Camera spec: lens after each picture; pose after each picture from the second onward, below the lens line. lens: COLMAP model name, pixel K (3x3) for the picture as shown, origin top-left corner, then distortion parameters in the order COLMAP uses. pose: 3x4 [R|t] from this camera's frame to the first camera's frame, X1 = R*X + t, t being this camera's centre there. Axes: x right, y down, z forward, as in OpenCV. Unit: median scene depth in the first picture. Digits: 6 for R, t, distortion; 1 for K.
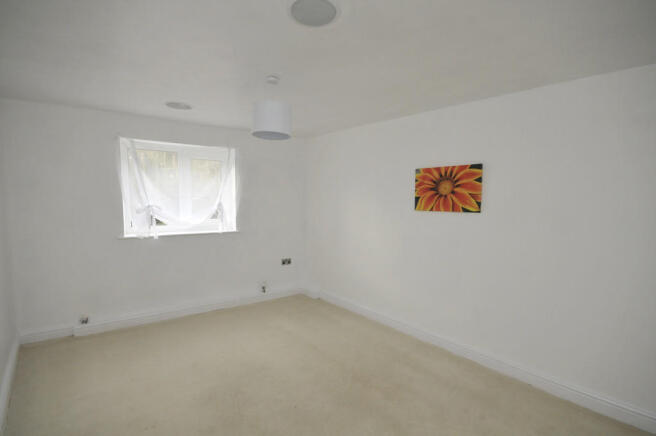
lens RADIAL K [[284.5, 0, 325.4], [0, 284.5, 217.5], [0, 0, 1]] dist [0.000465, 0.000009]
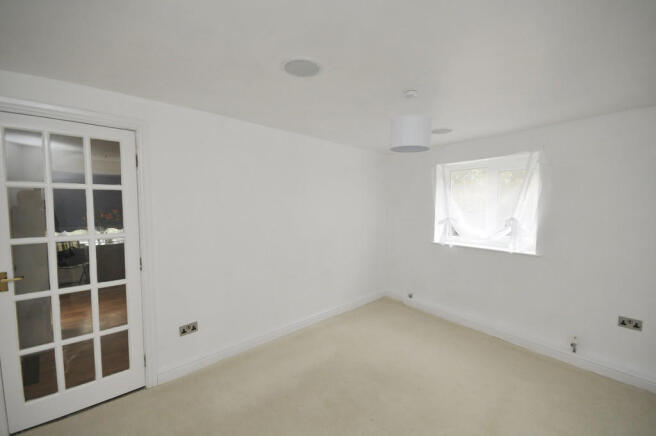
lens RADIAL K [[284.5, 0, 325.4], [0, 284.5, 217.5], [0, 0, 1]] dist [0.000465, 0.000009]
pose [[0.046999, 0.021173, -0.998670, 0.517572], [-0.091850, 0.995631, 0.016786, -0.016358], [0.994663, 0.090939, 0.048739, 0.424826]]
